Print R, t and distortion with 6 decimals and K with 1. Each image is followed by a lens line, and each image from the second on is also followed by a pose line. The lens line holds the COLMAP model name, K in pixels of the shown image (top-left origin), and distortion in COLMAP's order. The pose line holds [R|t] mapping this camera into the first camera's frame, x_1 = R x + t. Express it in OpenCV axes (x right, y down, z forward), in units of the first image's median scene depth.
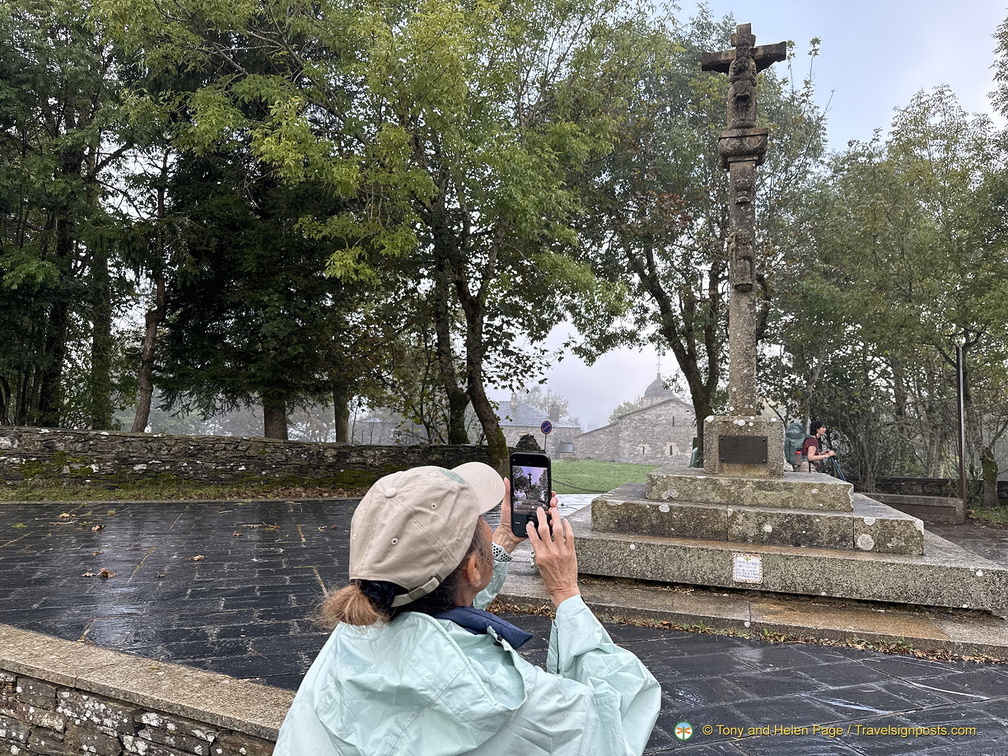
lens RADIAL K [[711.5, 0, 504.4], [0, 711.5, 376.6], [0, 0, 1]] dist [0.002891, -0.014092]
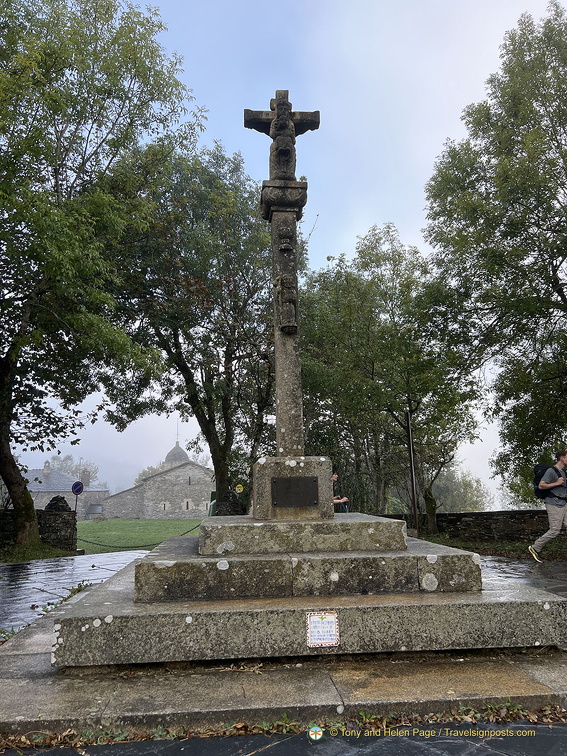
lens RADIAL K [[577.2, 0, 285.1], [0, 577.2, 376.9], [0, 0, 1]] dist [0.048667, -0.041995]
pose [[0.921762, 0.028127, 0.386736, 0.014806], [0.017522, 0.993325, -0.114007, 0.034924], [-0.387361, 0.111864, 0.915116, 0.256969]]
